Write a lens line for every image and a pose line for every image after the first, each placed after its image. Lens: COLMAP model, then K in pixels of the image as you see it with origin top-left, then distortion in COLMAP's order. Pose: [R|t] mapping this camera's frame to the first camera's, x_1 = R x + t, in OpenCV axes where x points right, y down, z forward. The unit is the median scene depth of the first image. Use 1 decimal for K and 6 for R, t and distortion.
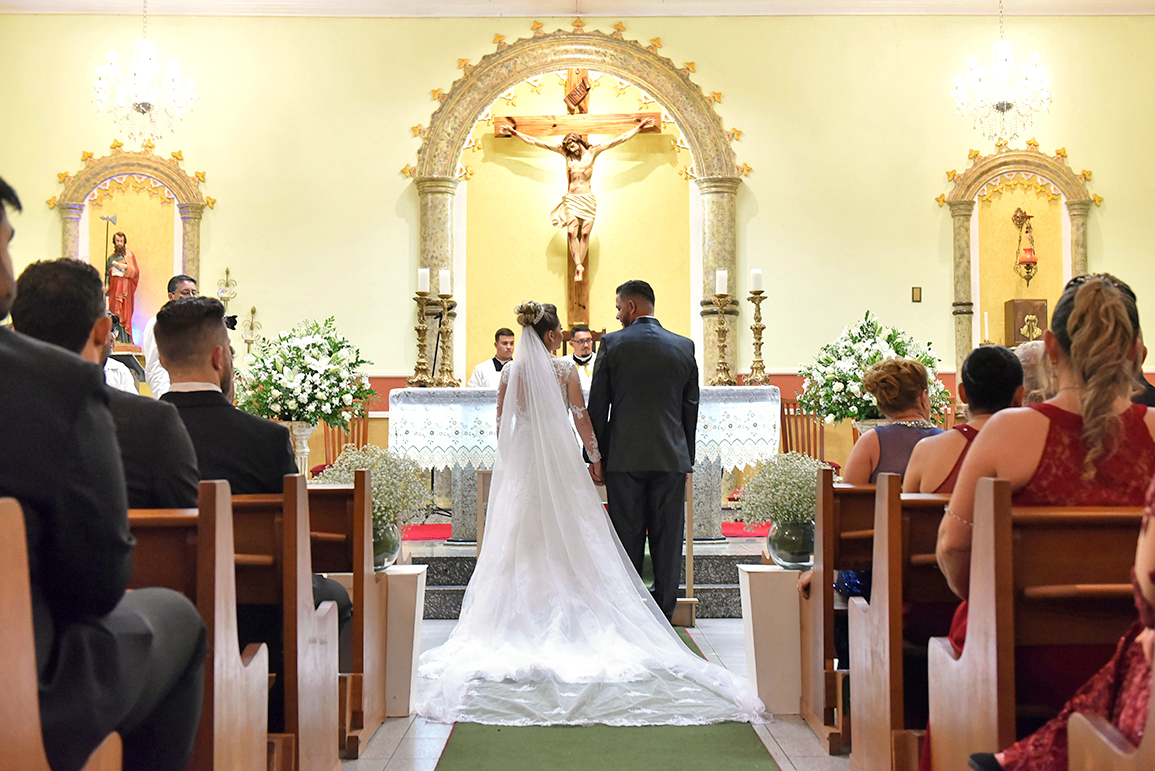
lens RADIAL K [[1401.3, 0, 605.7], [0, 1401.3, 371.6], [0, 0, 1]] dist [0.017809, 0.007038]
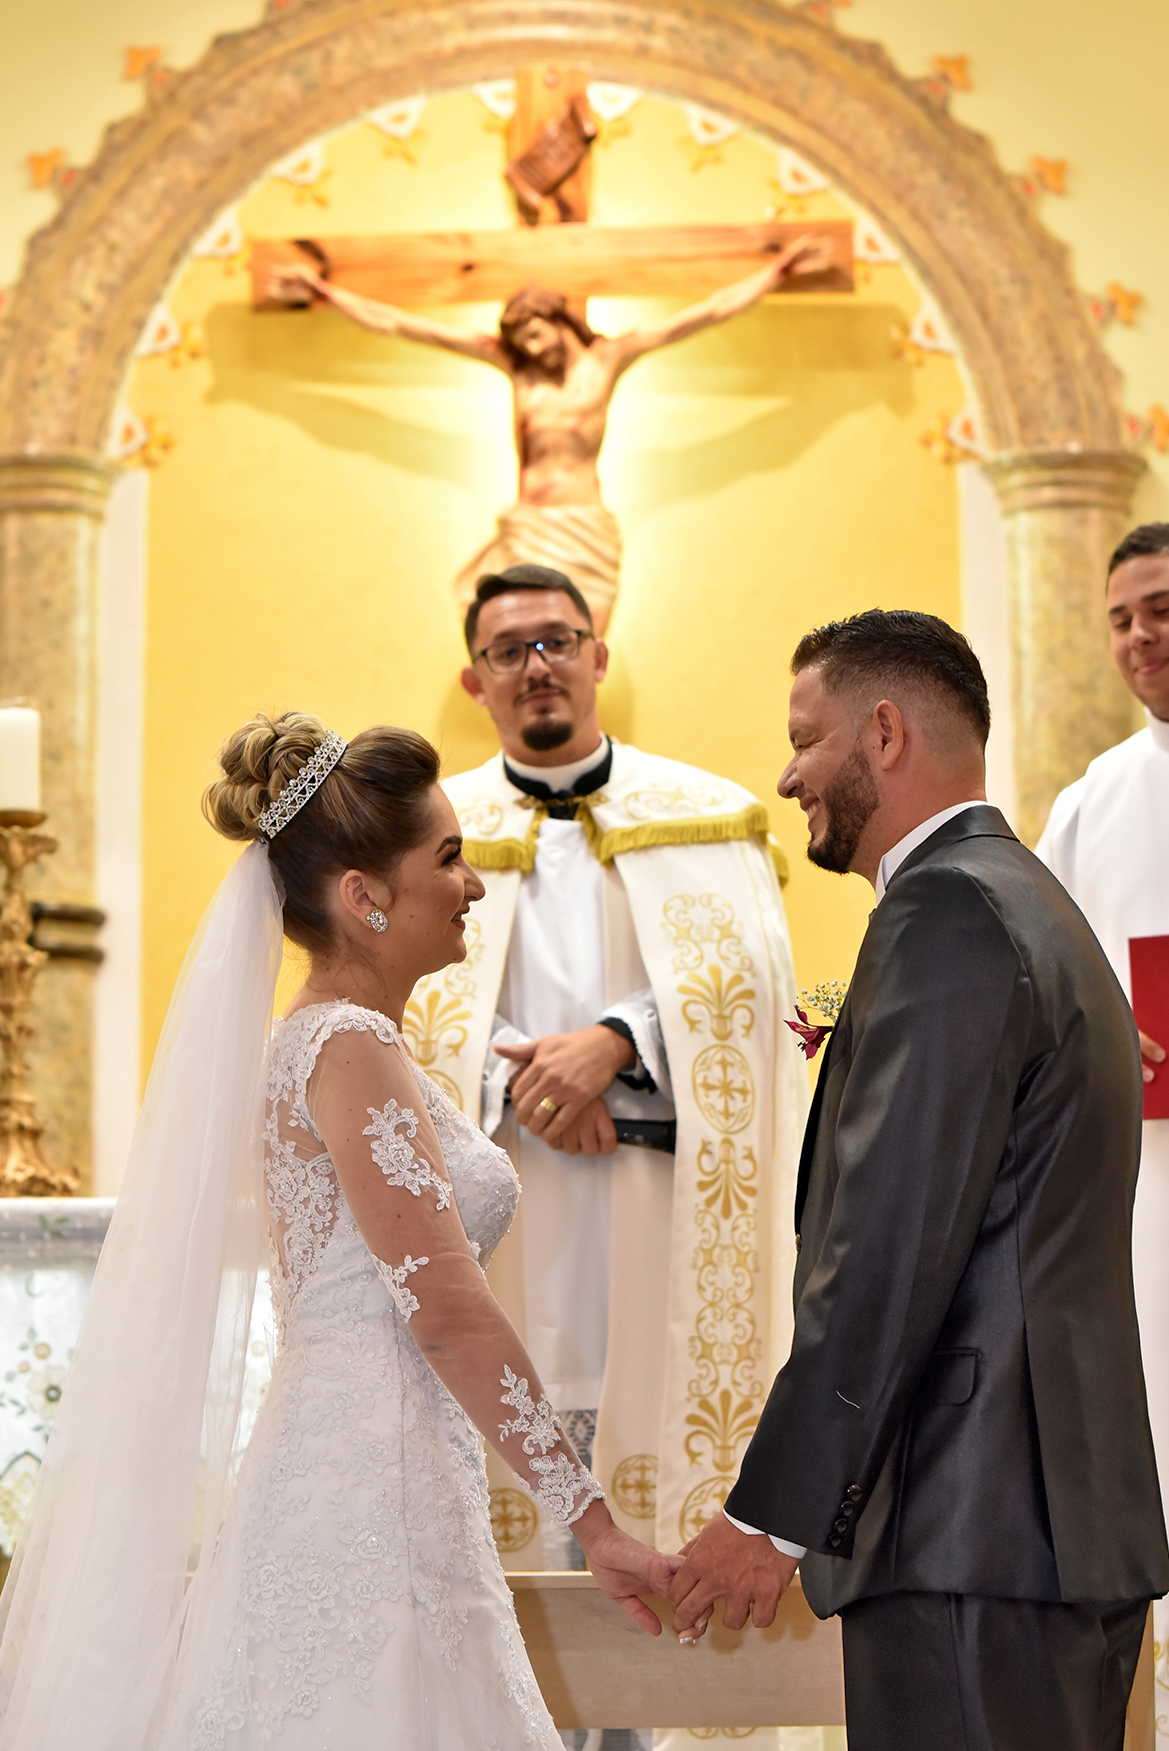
lens RADIAL K [[3776.0, 0, 585.4], [0, 3776.0, 914.1], [0, 0, 1]] dist [-0.265971, 0.399718]
pose [[0.999993, -0.003622, -0.000923, -0.013188], [0.003532, 0.996520, -0.083282, 0.011946], [0.001222, 0.083278, 0.996526, 0.276073]]
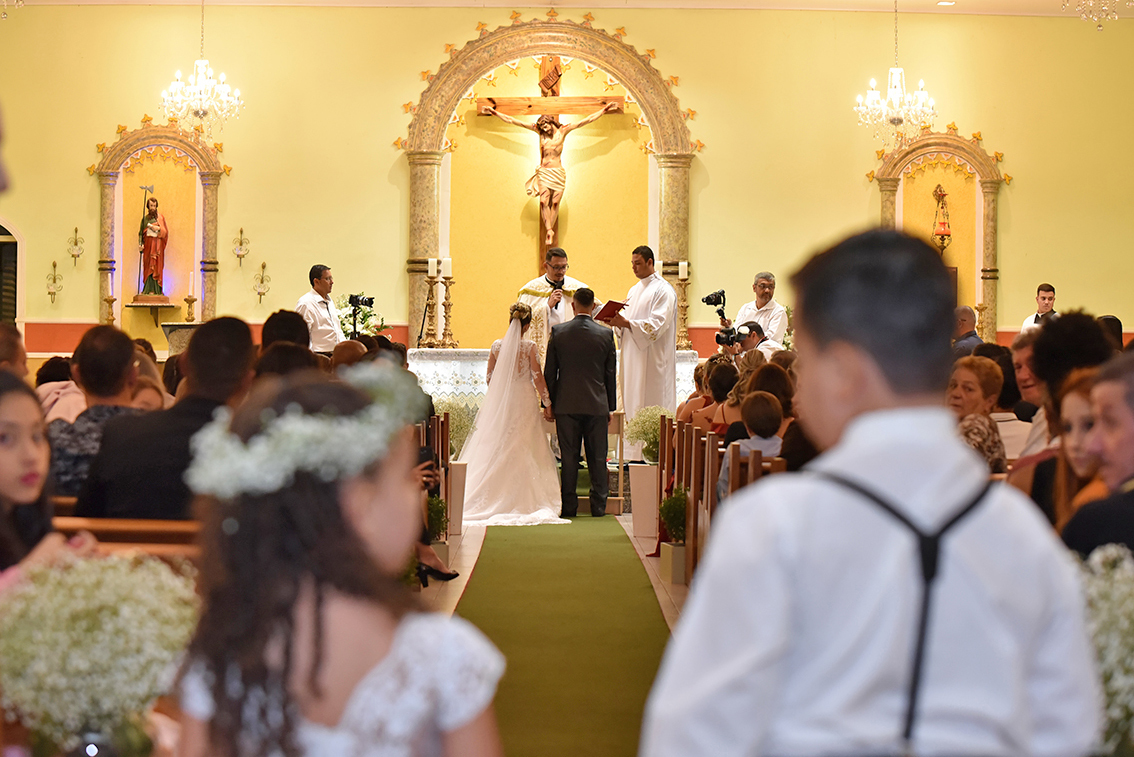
lens RADIAL K [[2445.4, 0, 567.0], [0, 2445.4, 378.5], [0, 0, 1]] dist [-0.265971, 0.399718]
pose [[0.999831, 0.015175, -0.010372, 0.017109], [-0.014517, 0.998044, 0.060802, -0.075343], [0.011275, -0.060641, 0.998096, -0.970244]]
